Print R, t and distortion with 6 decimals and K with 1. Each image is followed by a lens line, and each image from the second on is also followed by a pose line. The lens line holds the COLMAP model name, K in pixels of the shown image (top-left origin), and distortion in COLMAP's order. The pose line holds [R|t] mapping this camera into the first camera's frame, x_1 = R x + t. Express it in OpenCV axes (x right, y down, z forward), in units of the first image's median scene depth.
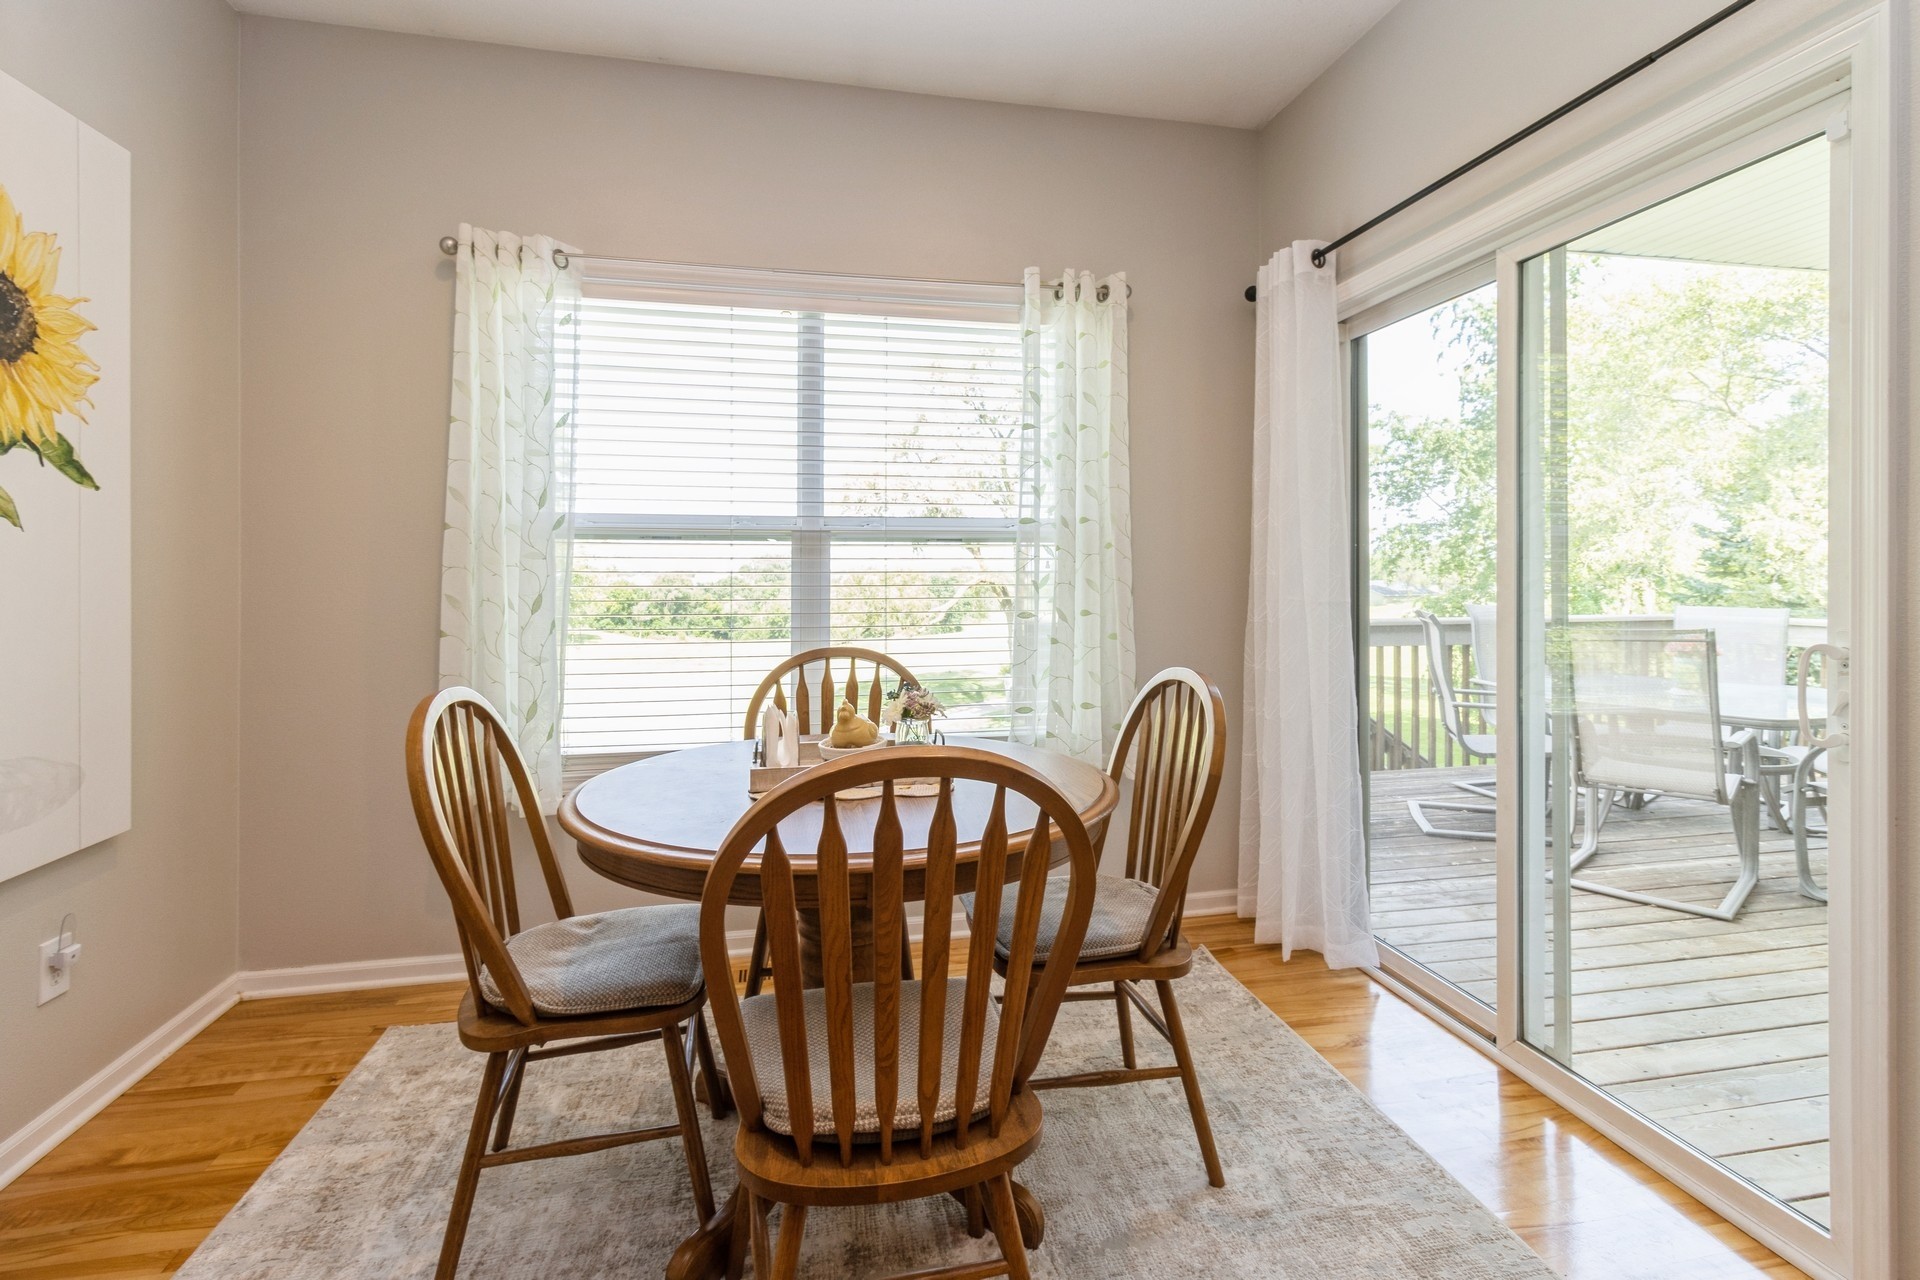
lens RADIAL K [[892.4, 0, 958.1], [0, 892.4, 576.4], [0, 0, 1]] dist [0.005297, -0.000682]
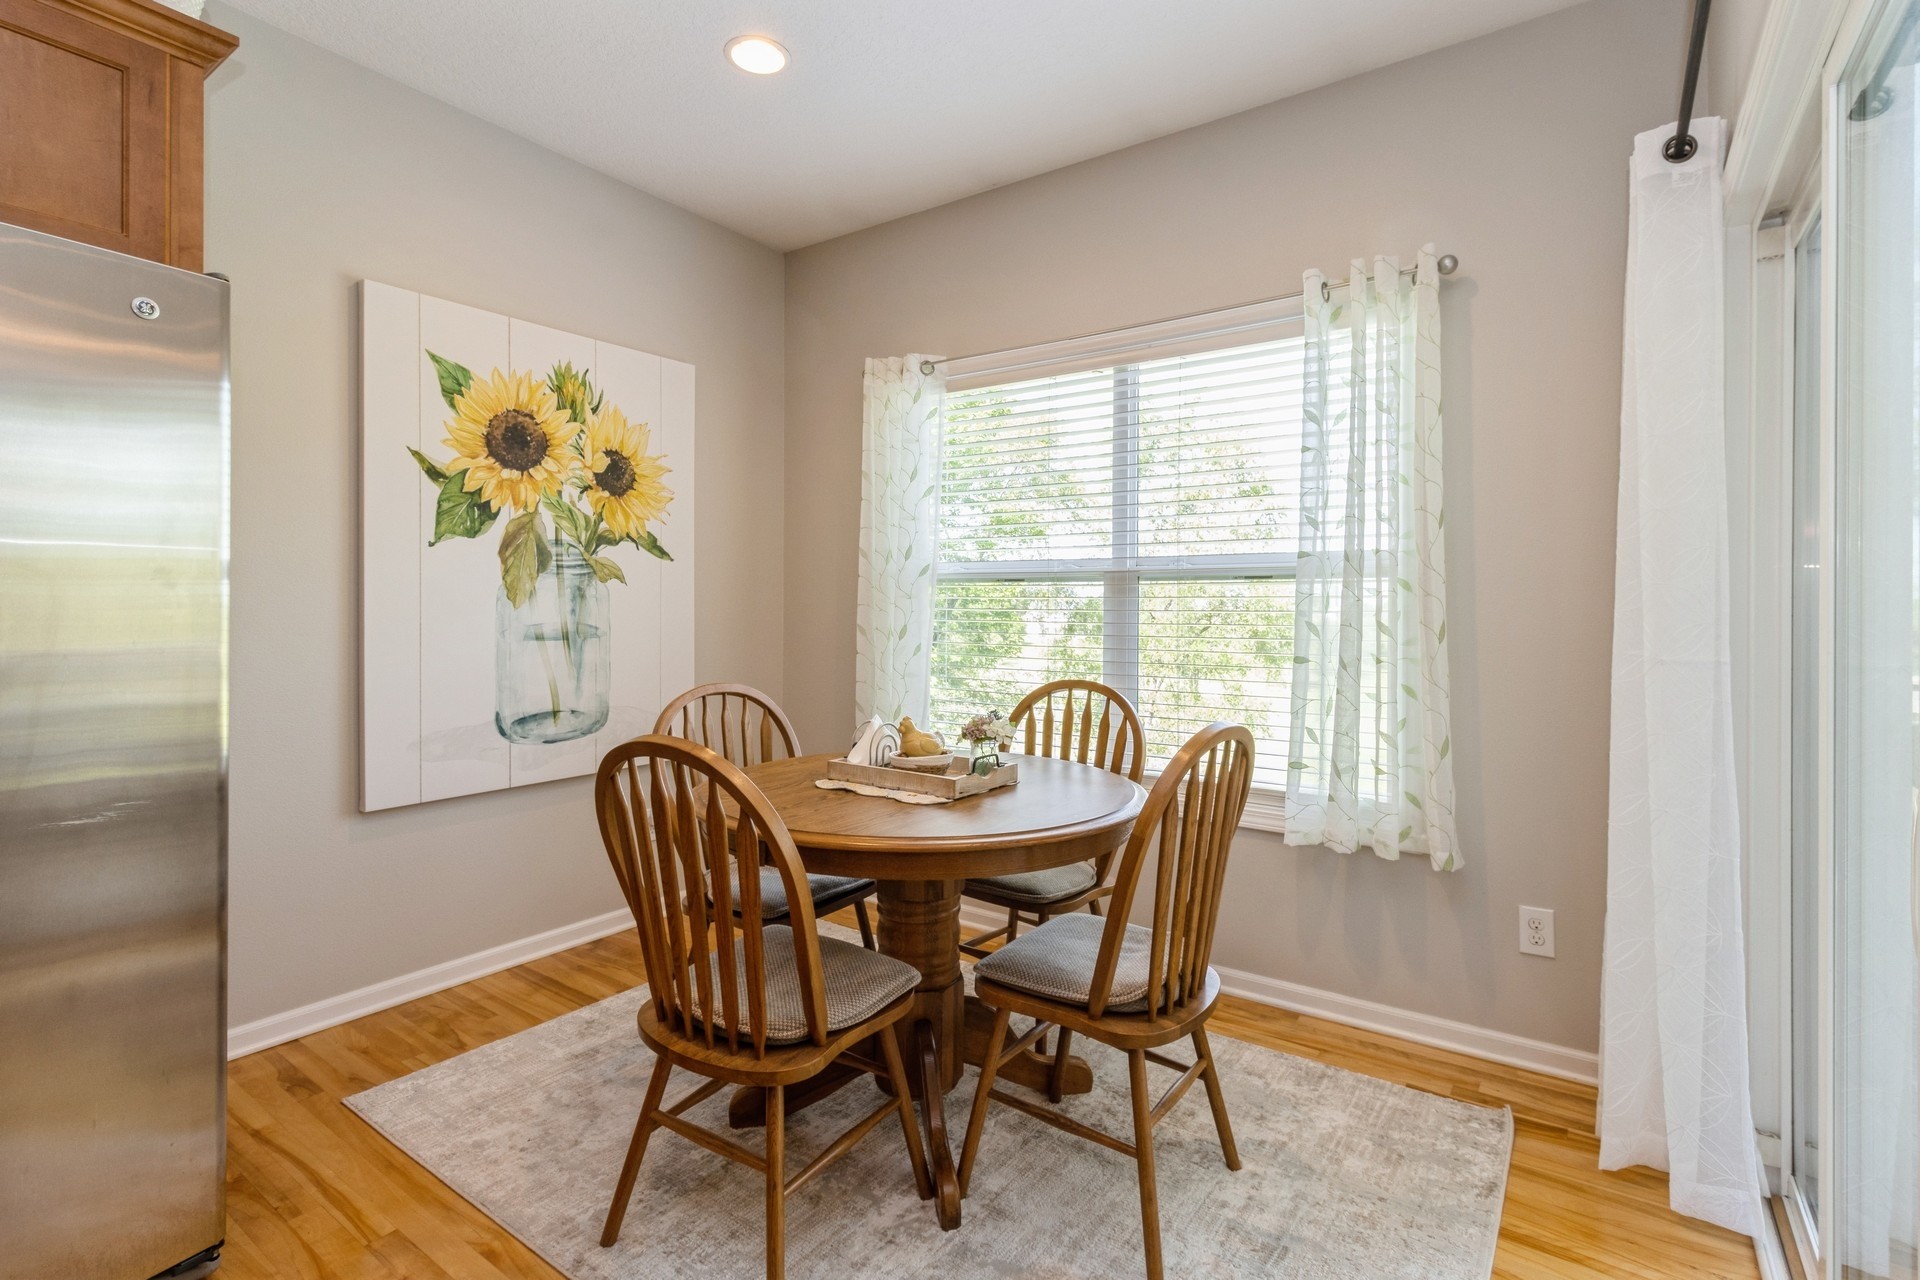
lens RADIAL K [[892.4, 0, 969.6], [0, 892.4, 604.4], [0, 0, 1]] dist [0.005297, -0.000682]
pose [[0.689261, 0.000926, -0.724513, 0.549938], [-0.009693, 0.999921, -0.007944, -0.001834], [0.724448, 0.012498, 0.689216, 0.157080]]
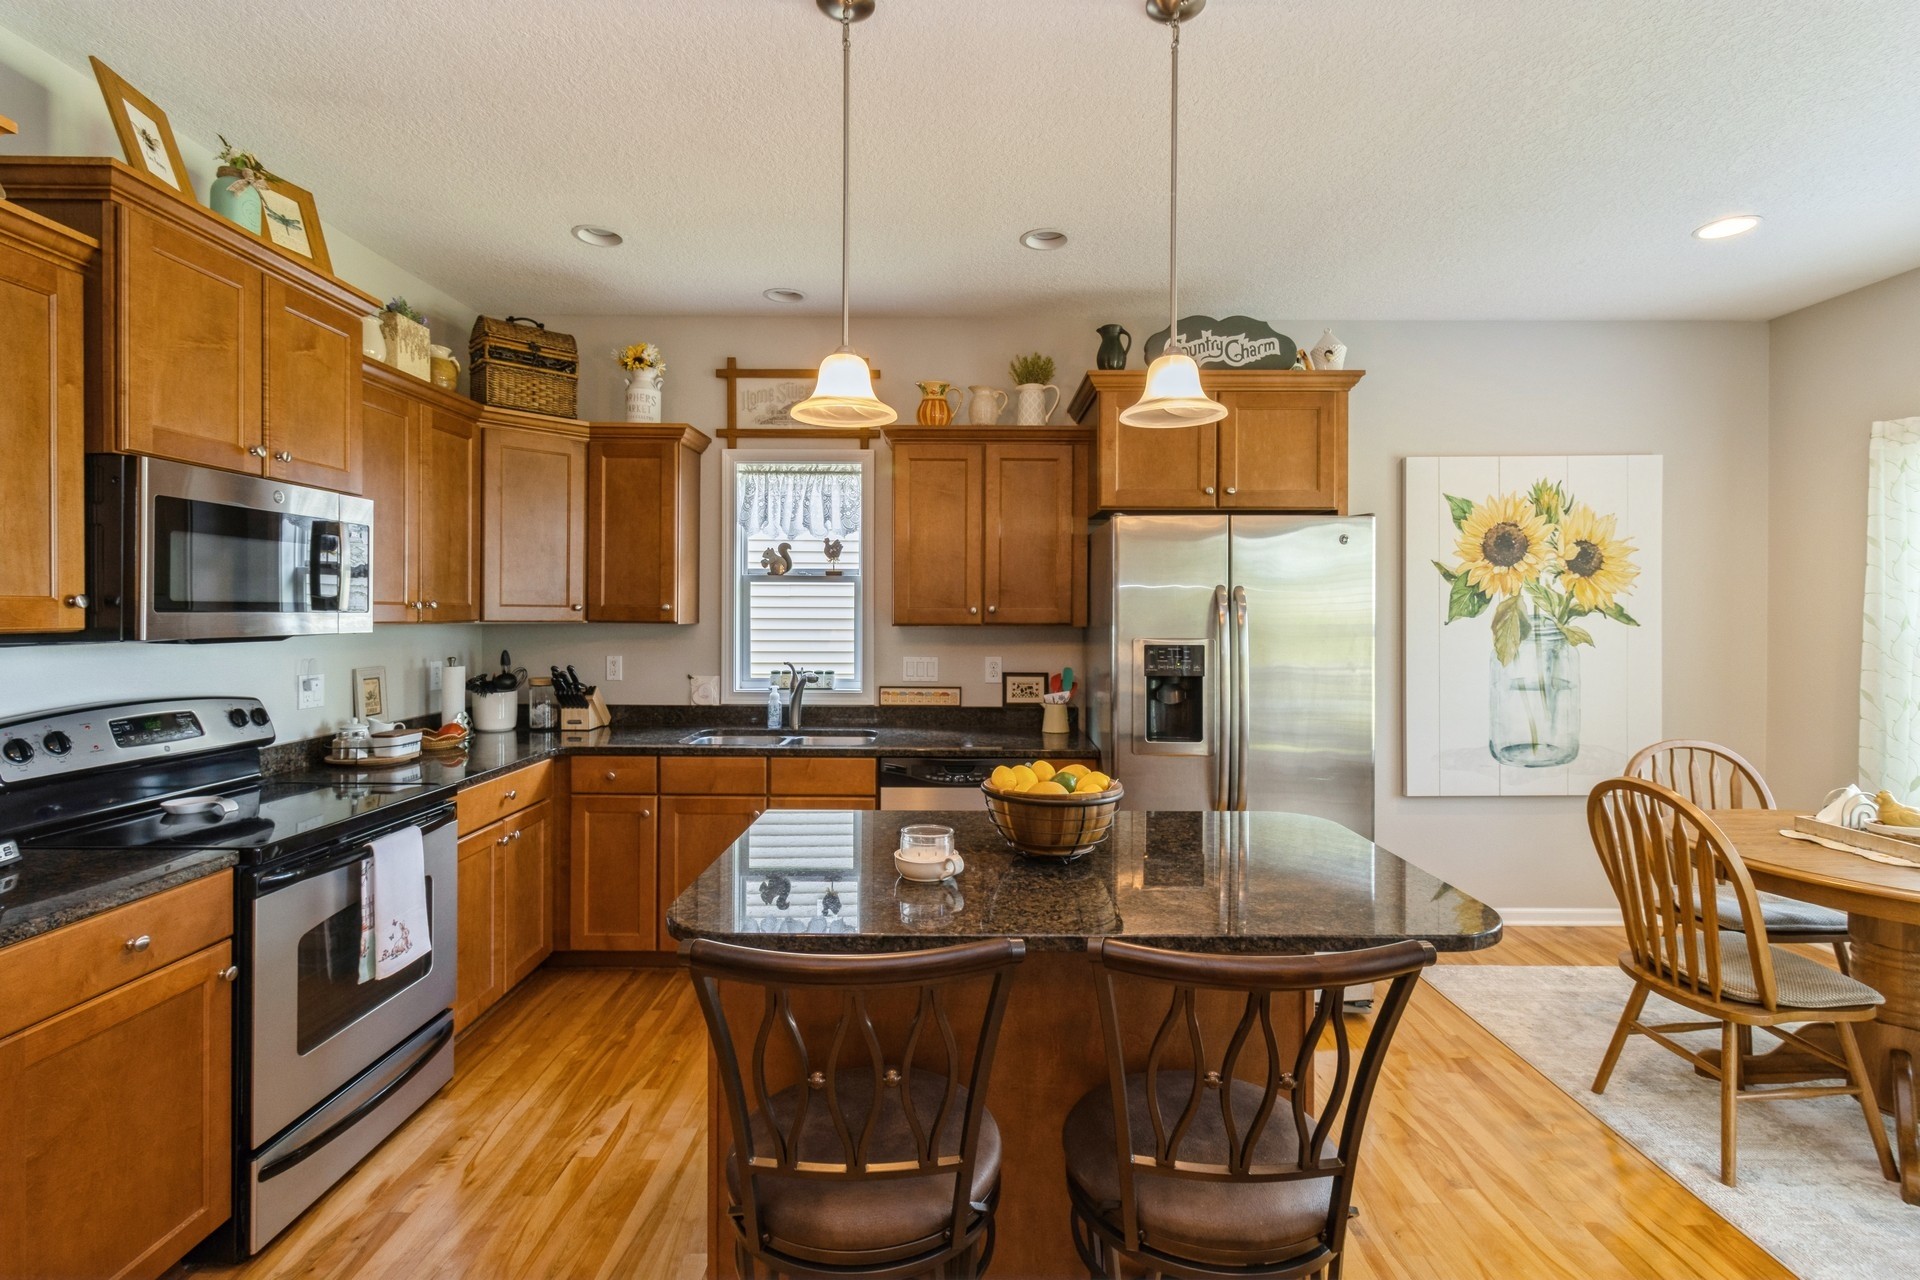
lens RADIAL K [[892.4, 0, 962.6], [0, 892.4, 620.5], [0, 0, 1]] dist [0.005297, -0.000682]
pose [[-0.199294, 0.007295, -0.979913, 1.054330], [-0.007956, 0.999927, 0.009062, -0.087873], [0.979907, 0.009602, -0.199221, -0.097026]]
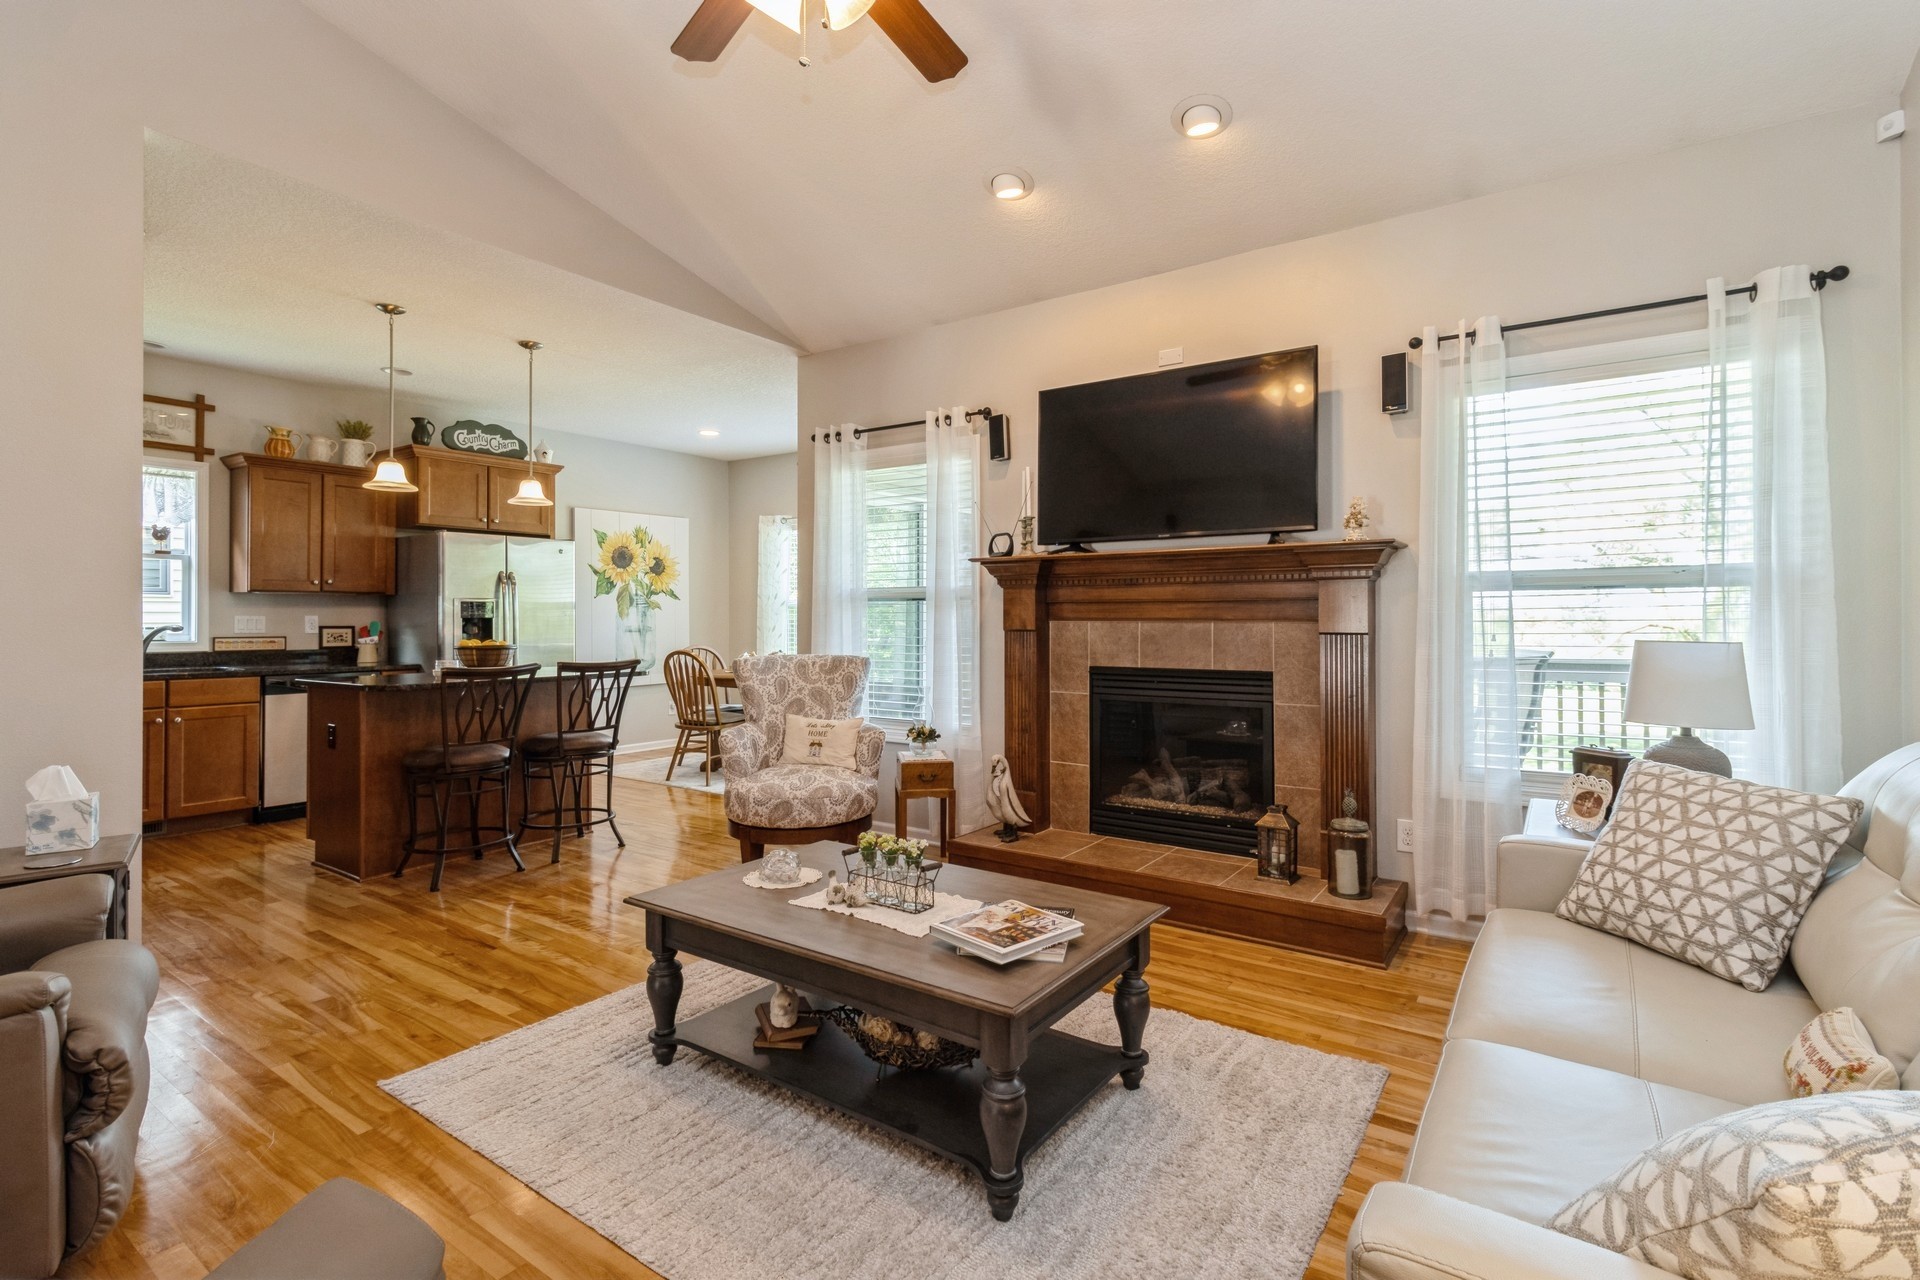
lens RADIAL K [[892.4, 0, 962.1], [0, 892.4, 613.1], [0, 0, 1]] dist [0.005297, -0.000682]
pose [[0.685856, -0.000269, -0.727737, 2.338341], [-0.006199, 0.999961, -0.006213, -0.012140], [0.727711, 0.008773, 0.685828, -0.722585]]
